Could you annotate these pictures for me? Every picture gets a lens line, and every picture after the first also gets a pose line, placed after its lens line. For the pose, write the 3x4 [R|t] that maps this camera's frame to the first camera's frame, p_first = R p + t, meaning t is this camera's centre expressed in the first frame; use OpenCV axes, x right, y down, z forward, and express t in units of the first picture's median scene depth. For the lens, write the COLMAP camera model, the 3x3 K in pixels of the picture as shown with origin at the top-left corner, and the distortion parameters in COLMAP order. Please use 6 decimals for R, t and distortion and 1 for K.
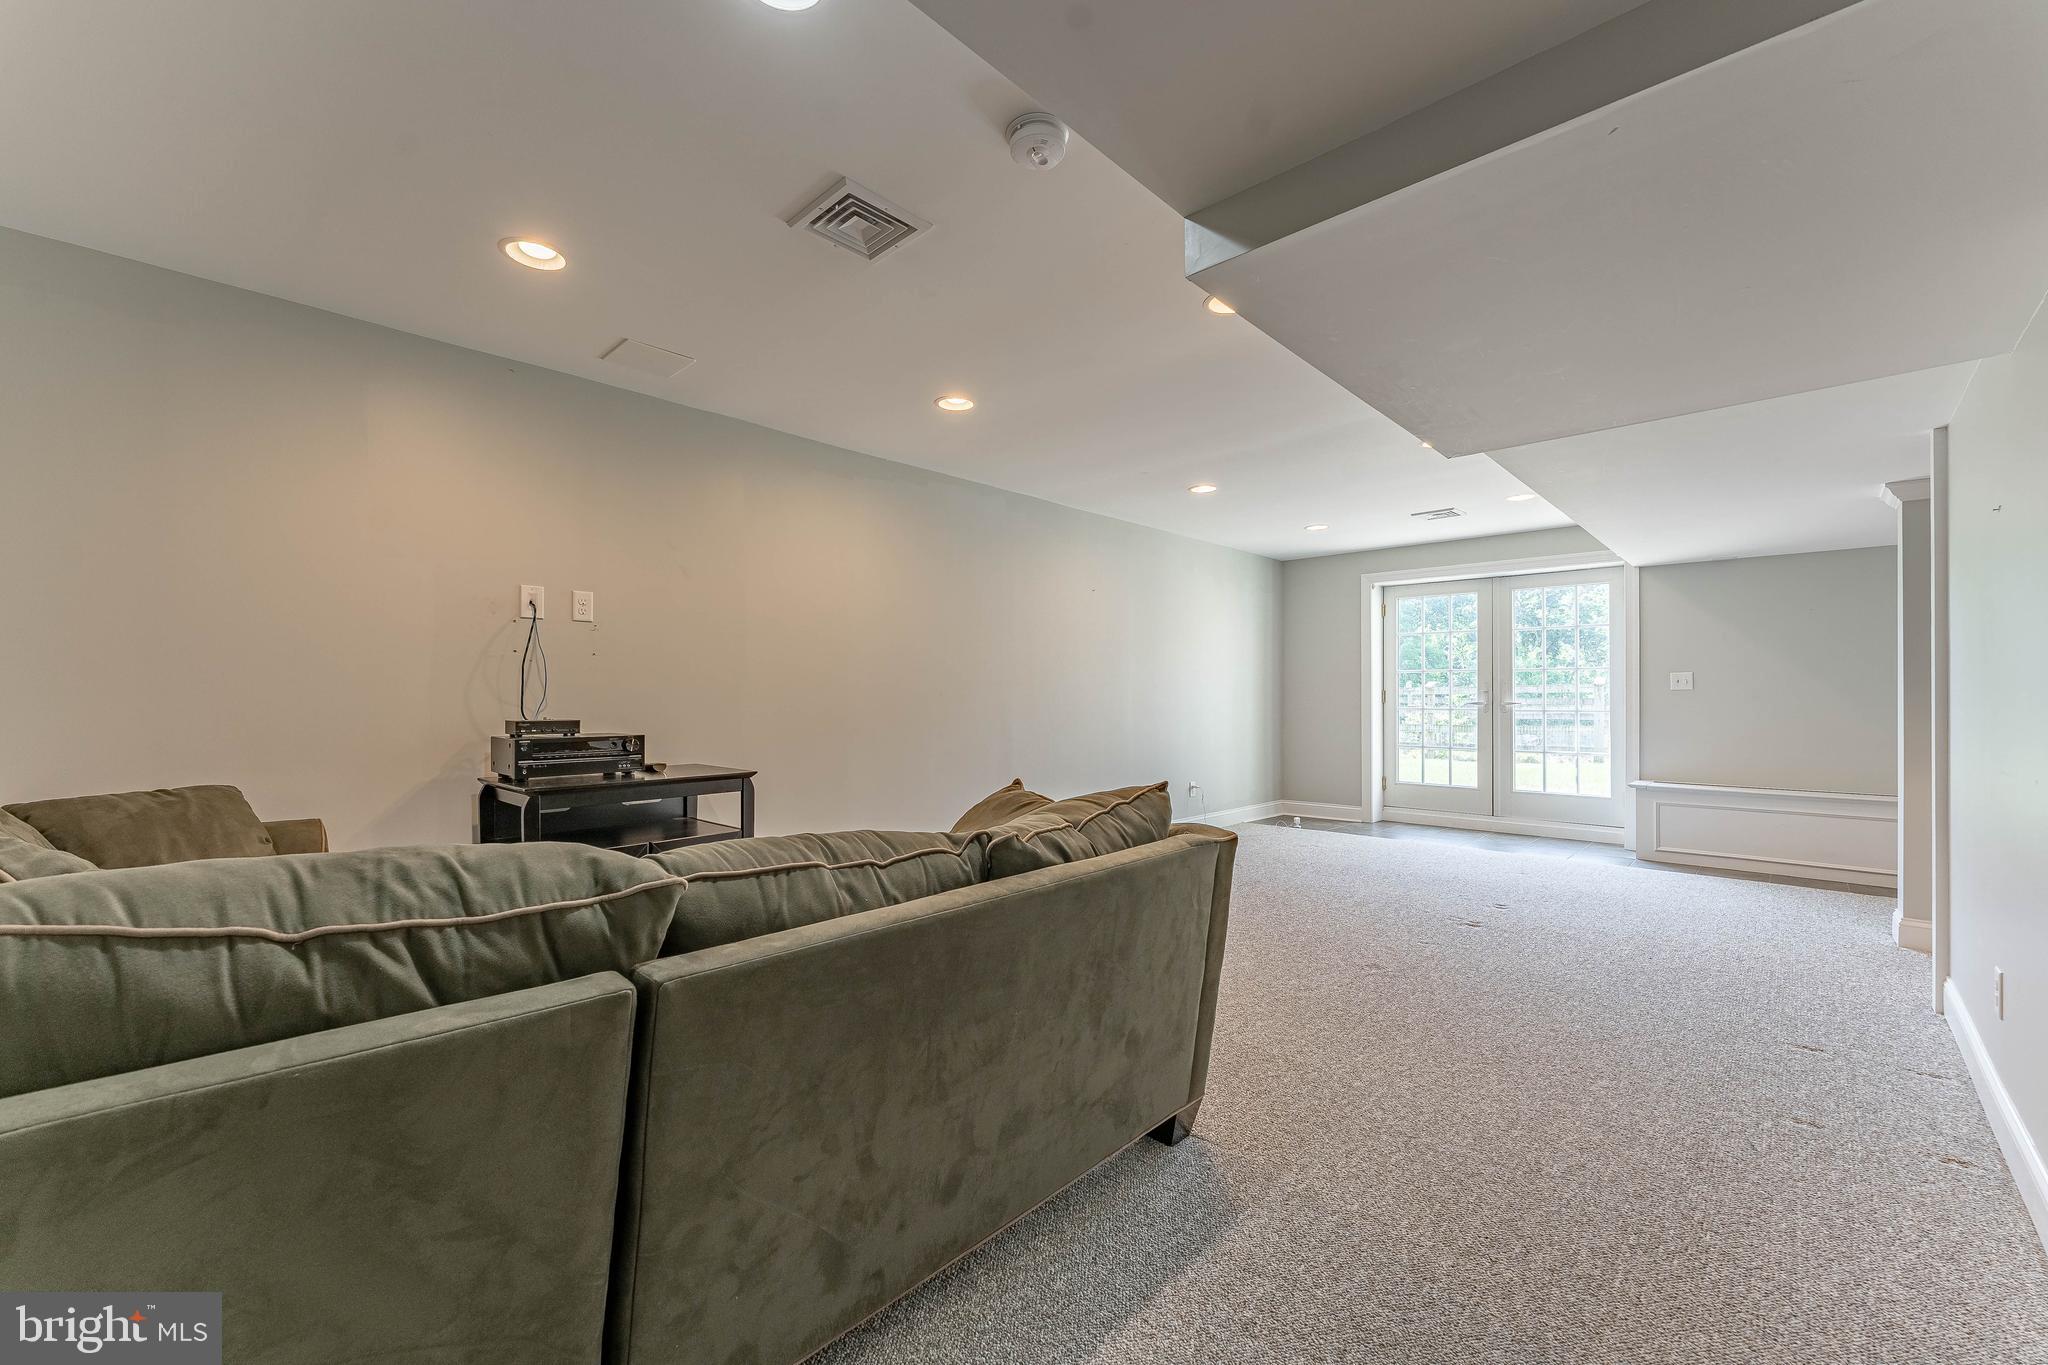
lens RADIAL K [[820.4, 0, 1020.2], [0, 820.4, 694.0], [0, 0, 1]] dist [-0.002379, -0.000901]
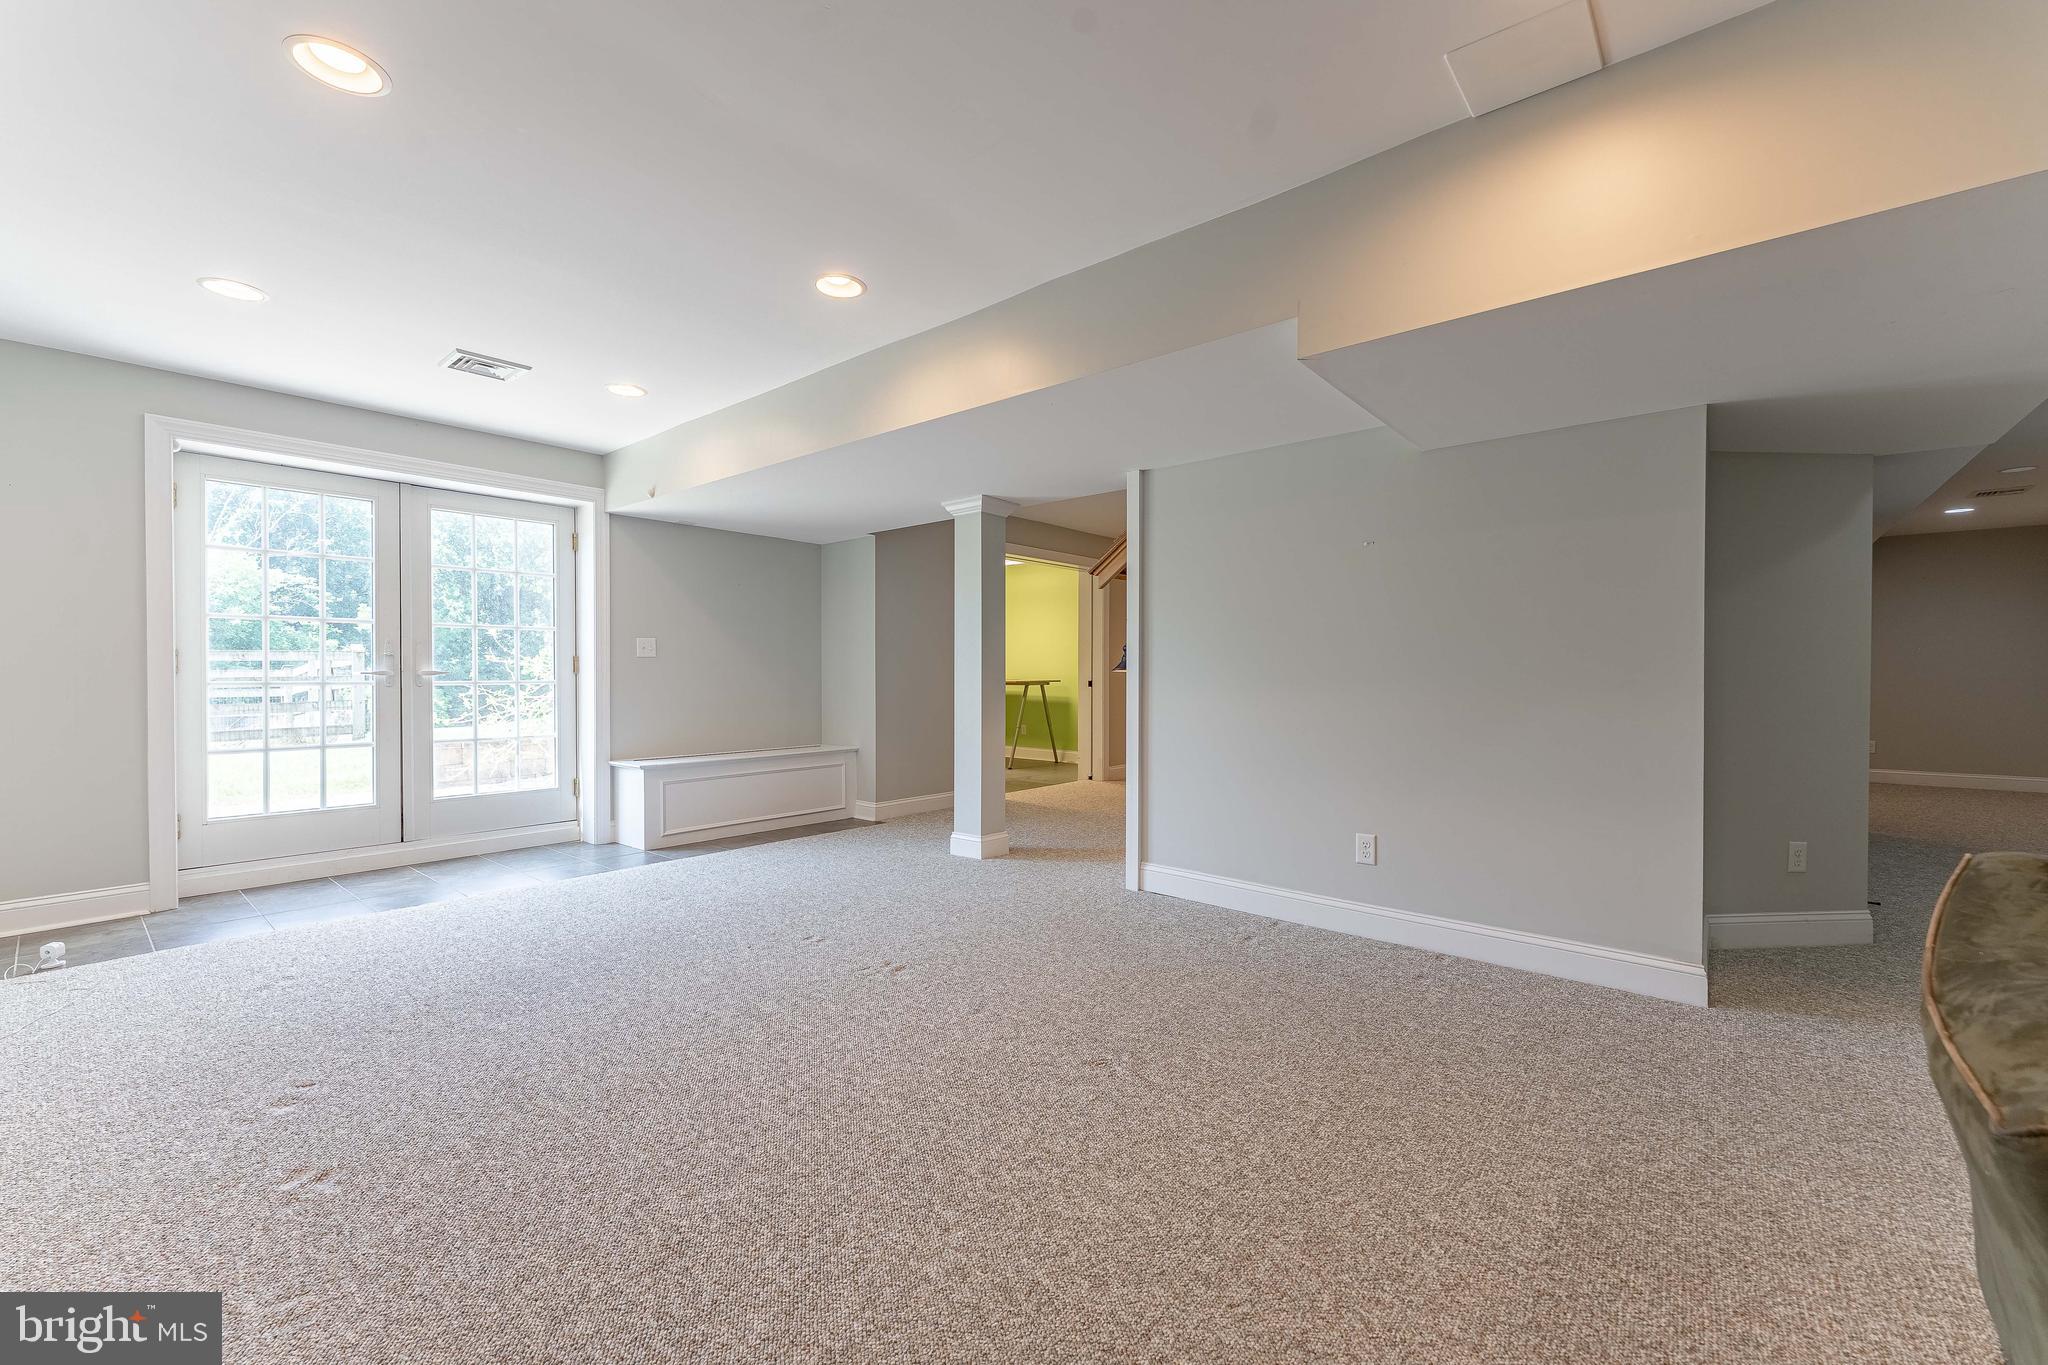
lens RADIAL K [[820.4, 0, 1017.3], [0, 820.4, 679.3], [0, 0, 1]] dist [-0.002379, -0.000901]
pose [[-0.052821, -0.009440, 0.998559, -0.110854], [-0.006379, 0.999938, 0.009116, 0.007478], [-0.998584, -0.005888, -0.052878, 0.544576]]
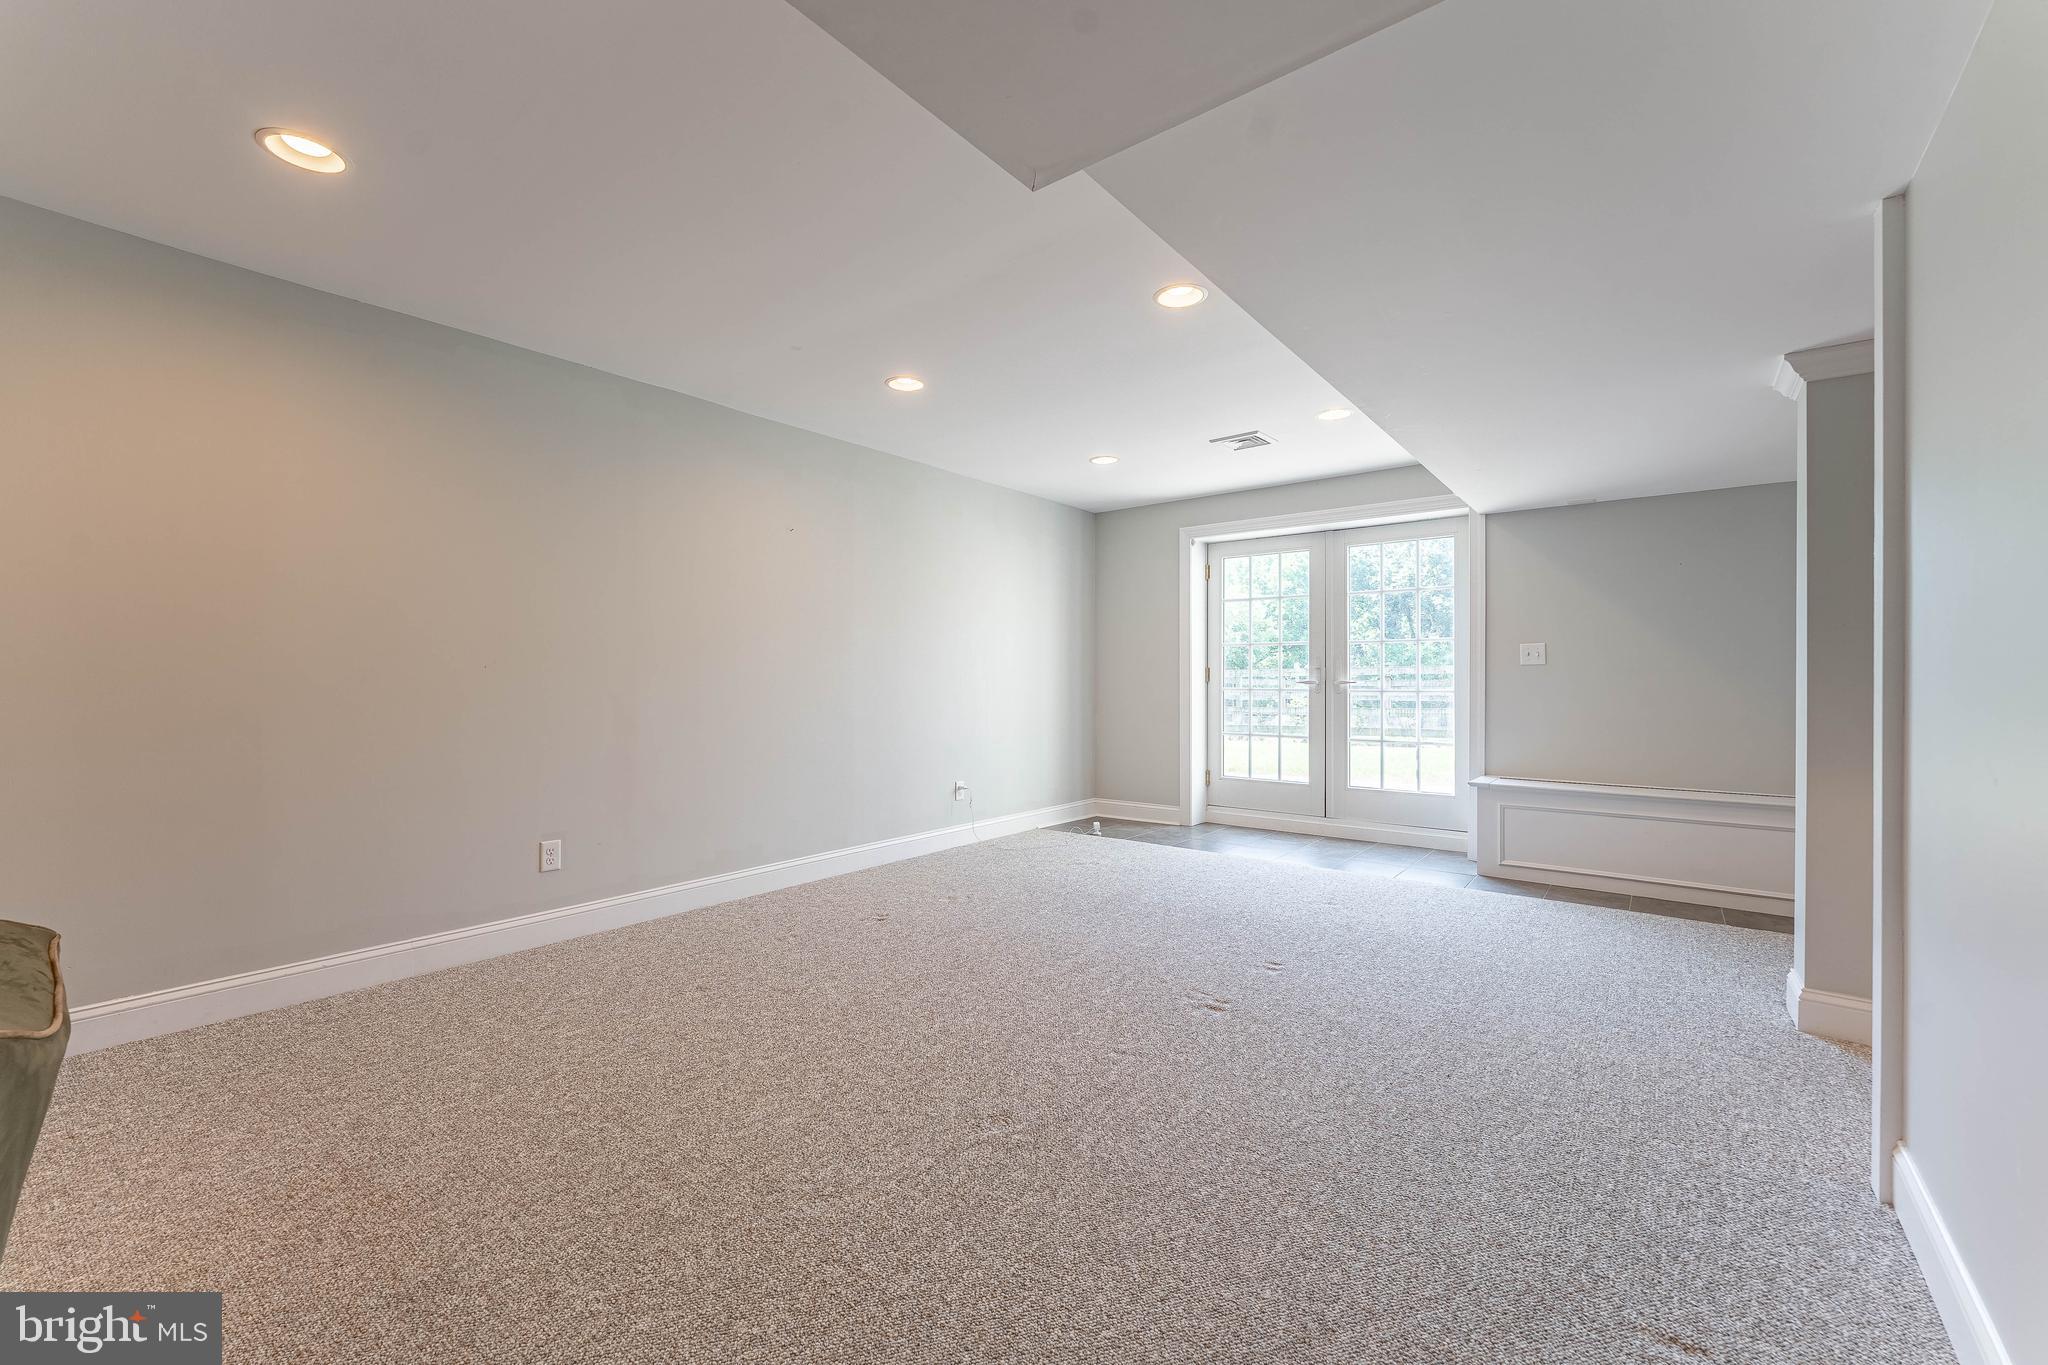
lens RADIAL K [[820.4, 0, 1017.5], [0, 820.4, 682.7], [0, 0, 1]] dist [-0.002379, -0.000901]
pose [[0.995881, -0.001099, 0.090659, 0.192793], [0.000531, 0.999980, 0.006294, 0.006402], [-0.090664, -0.006220, 0.995862, 0.202352]]
